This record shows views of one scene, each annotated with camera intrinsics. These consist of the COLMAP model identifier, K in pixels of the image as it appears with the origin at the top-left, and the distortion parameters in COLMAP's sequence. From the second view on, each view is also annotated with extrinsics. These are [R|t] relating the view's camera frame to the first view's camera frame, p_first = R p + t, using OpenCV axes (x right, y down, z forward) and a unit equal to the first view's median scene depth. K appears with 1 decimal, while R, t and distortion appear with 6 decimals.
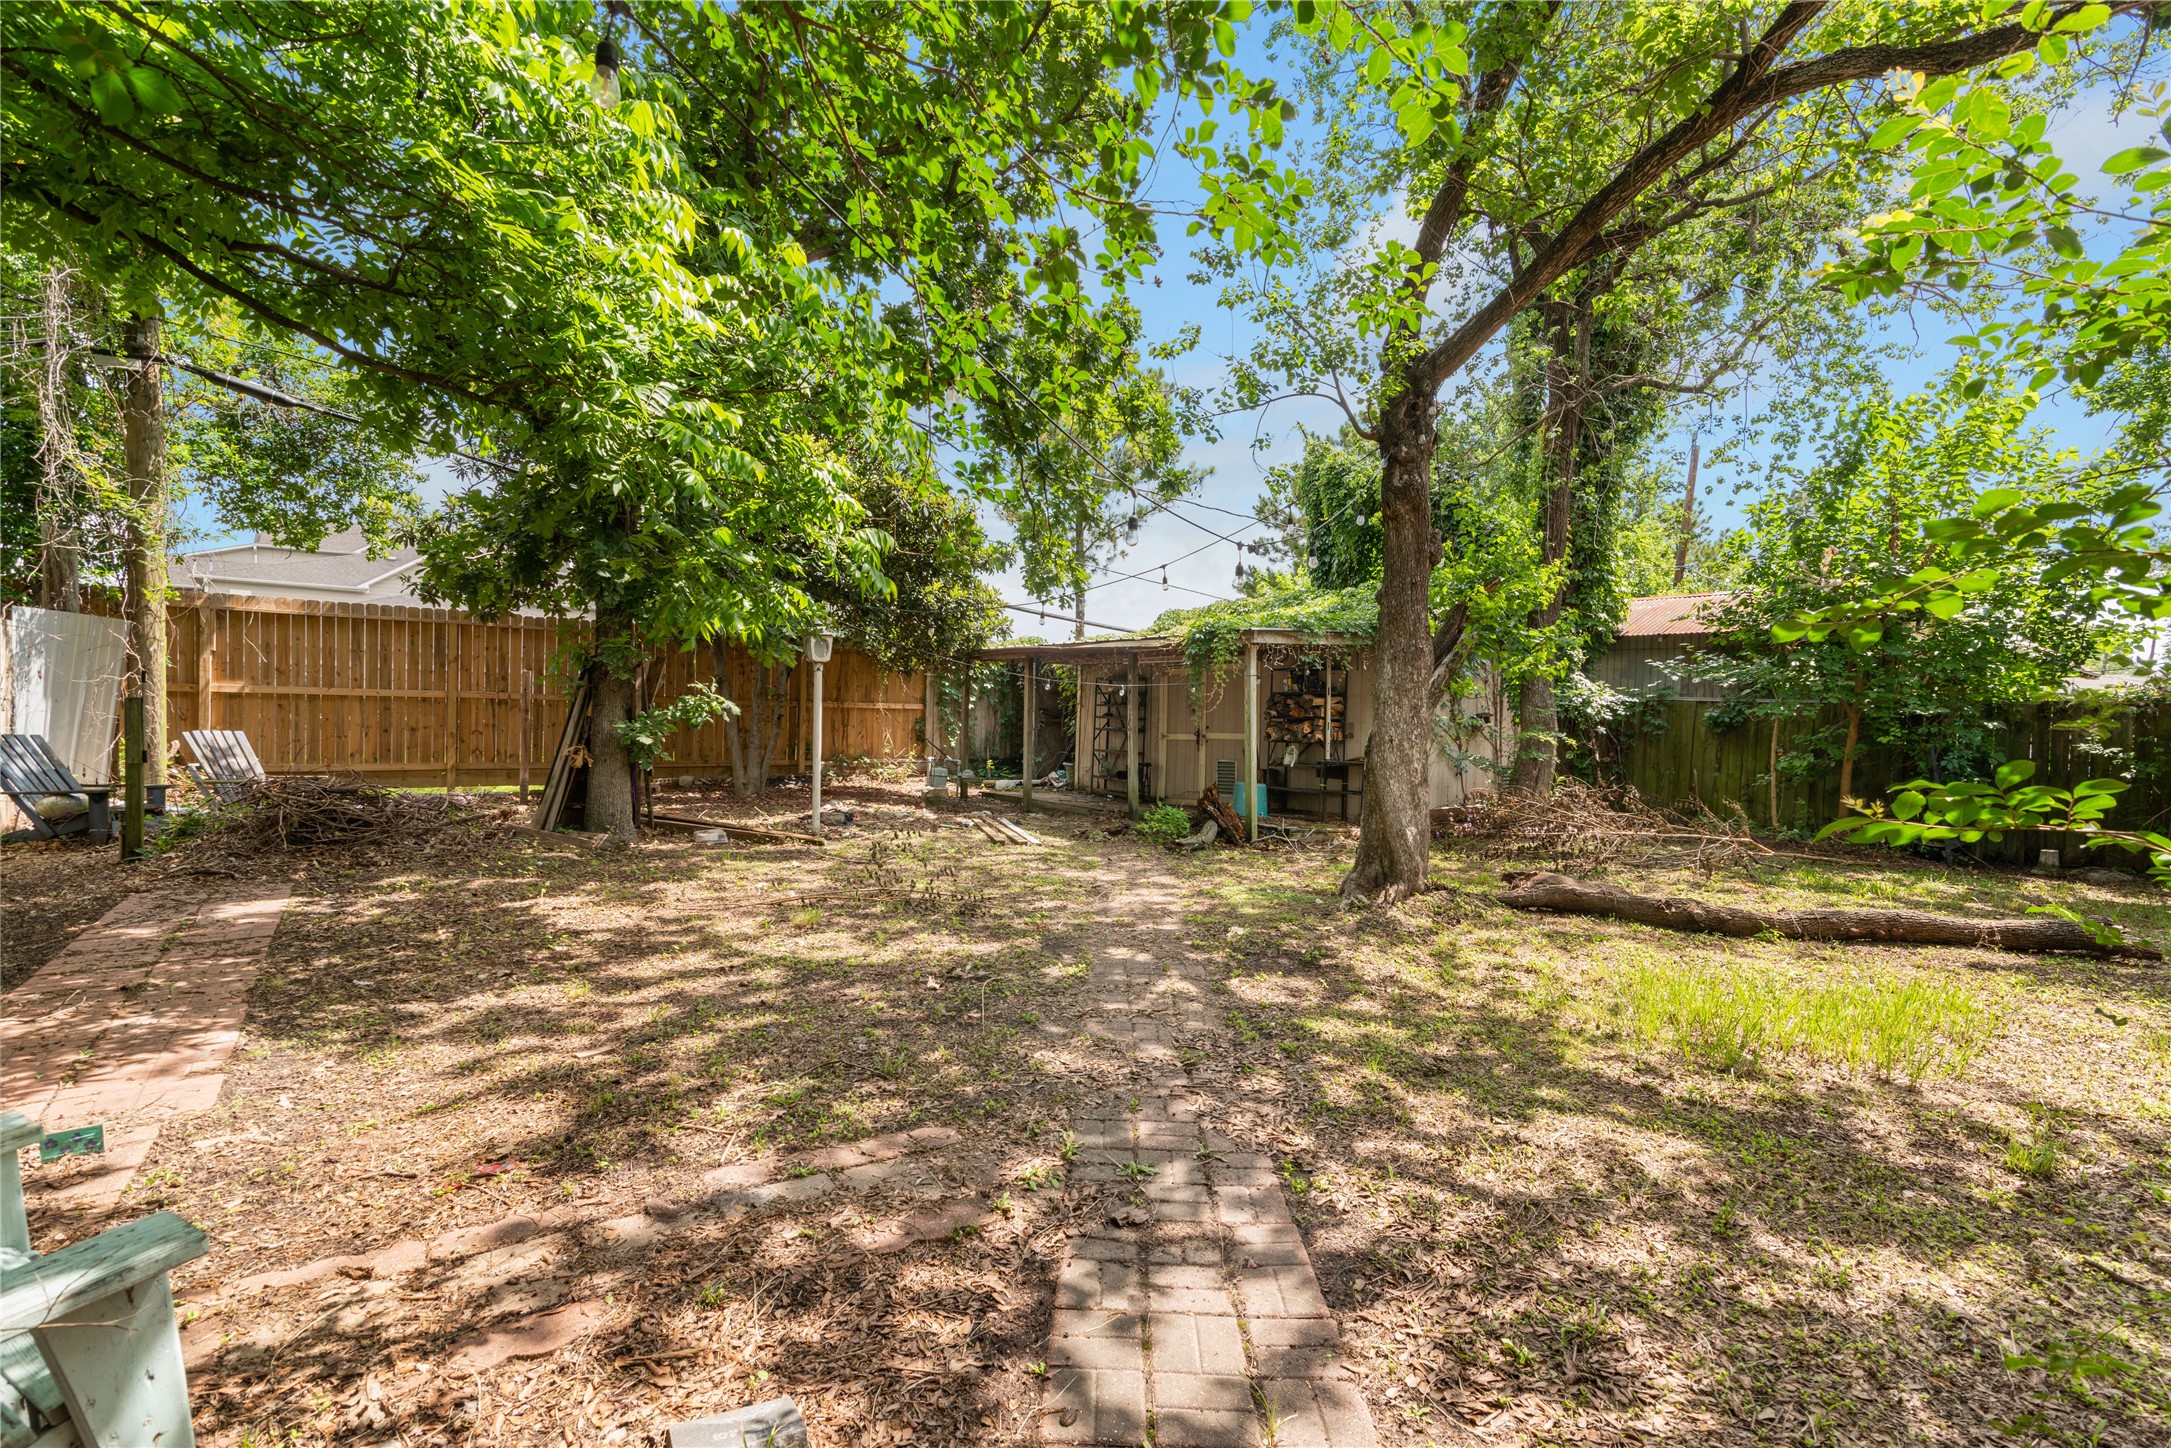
lens RADIAL K [[979.7, 0, 1089.0], [0, 979.7, 742.9], [0, 0, 1]] dist [0.003426, 0.000307]
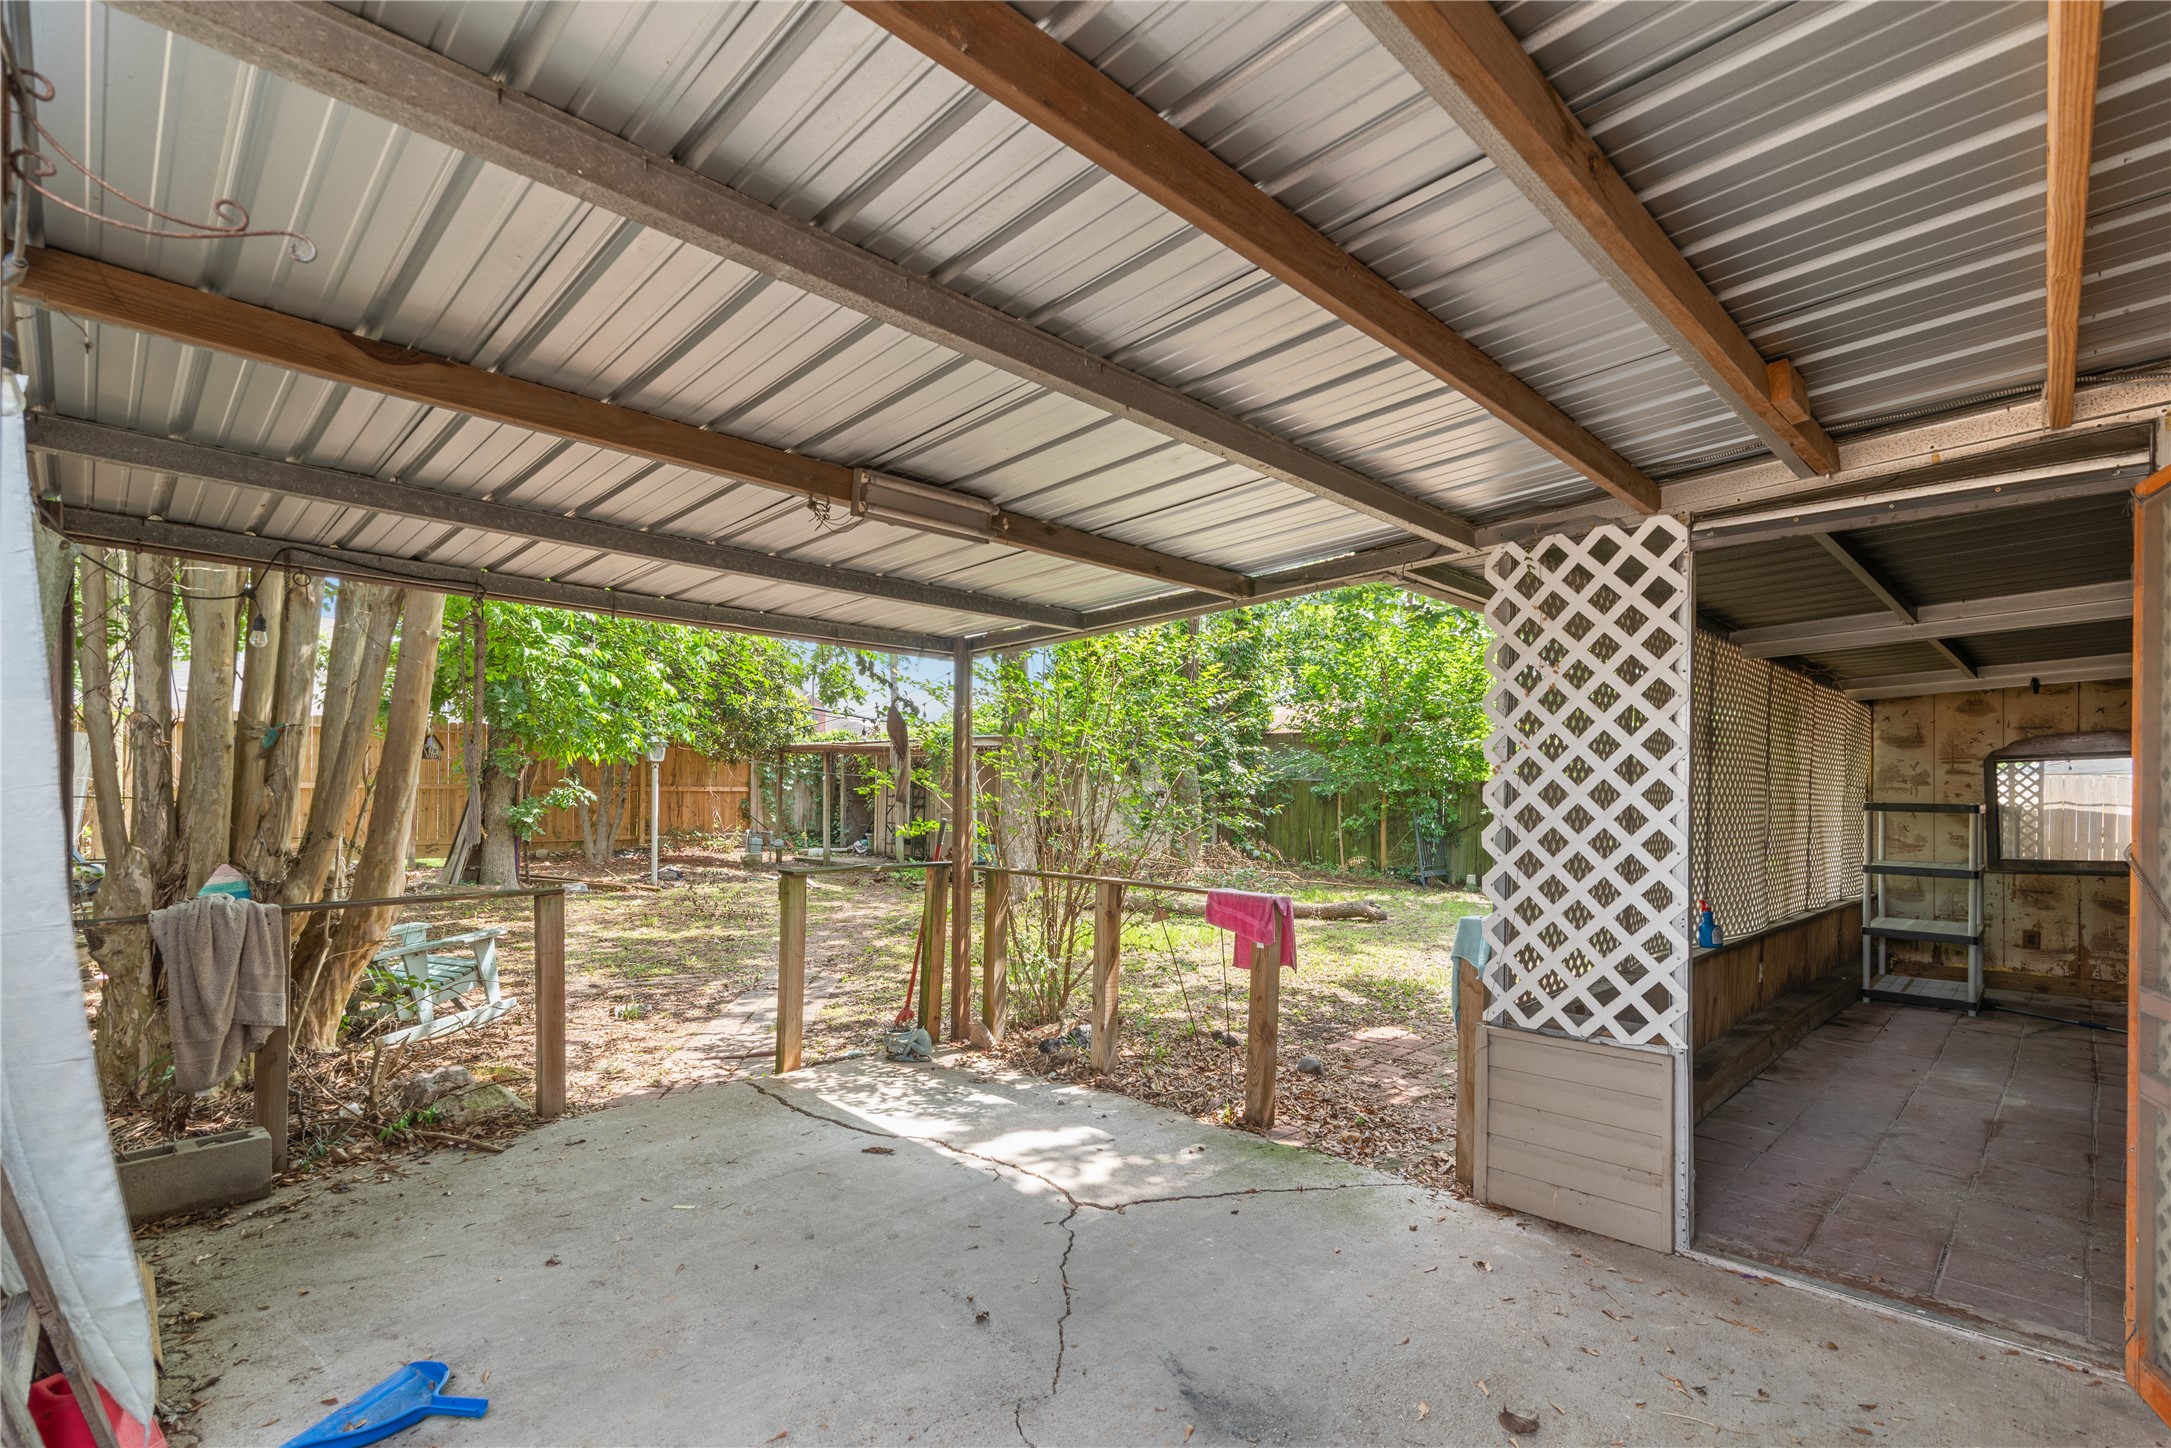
lens RADIAL K [[986.4, 0, 1092.1], [0, 986.4, 797.2], [0, 0, 1]] dist [0.001916, 0.000171]
pose [[0.989525, -0.012243, 0.143839, 0.100217], [0.015271, 0.999684, -0.019968, 0.004177], [-0.143549, 0.021955, 0.989400, -0.347821]]
